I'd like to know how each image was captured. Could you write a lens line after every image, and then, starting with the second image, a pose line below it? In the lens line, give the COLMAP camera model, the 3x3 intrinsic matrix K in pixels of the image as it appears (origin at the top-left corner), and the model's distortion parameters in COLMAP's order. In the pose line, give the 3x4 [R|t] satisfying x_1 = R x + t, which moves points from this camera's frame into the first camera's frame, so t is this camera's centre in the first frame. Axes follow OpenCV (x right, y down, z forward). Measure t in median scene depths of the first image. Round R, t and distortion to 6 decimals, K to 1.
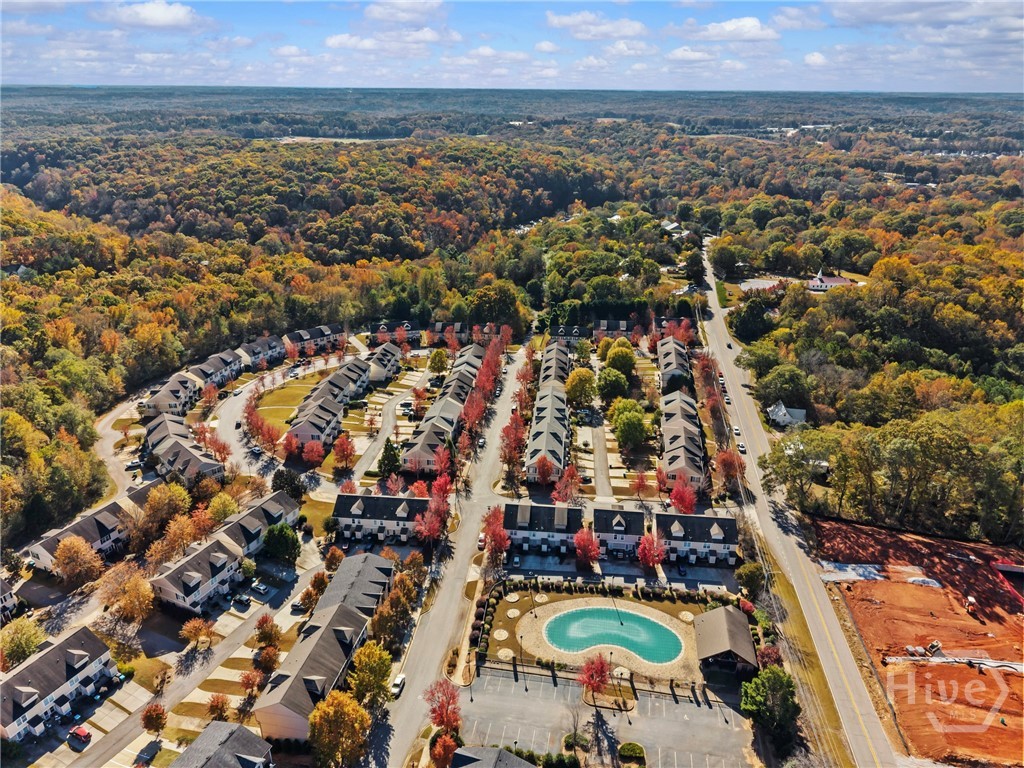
lens RADIAL K [[685.2, 0, 512.0], [0, 685.2, 384.0], [0, 0, 1]] dist [0.003665, -0.000904]
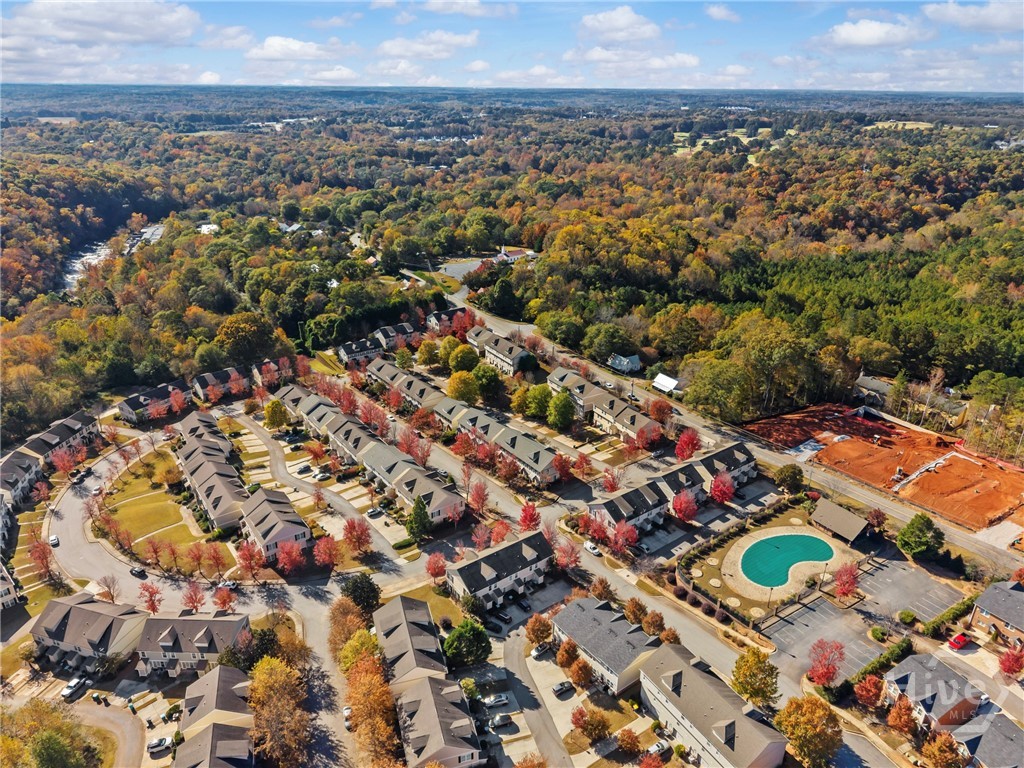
lens RADIAL K [[702.2, 0, 517.0], [0, 702.2, 353.2], [0, 0, 1]] dist [0.005170, -0.000646]
pose [[0.737470, -0.239997, 0.631300, -0.643242], [0.264439, 0.962712, 0.057076, -0.117889], [-0.621458, 0.124849, 0.773436, 0.235600]]
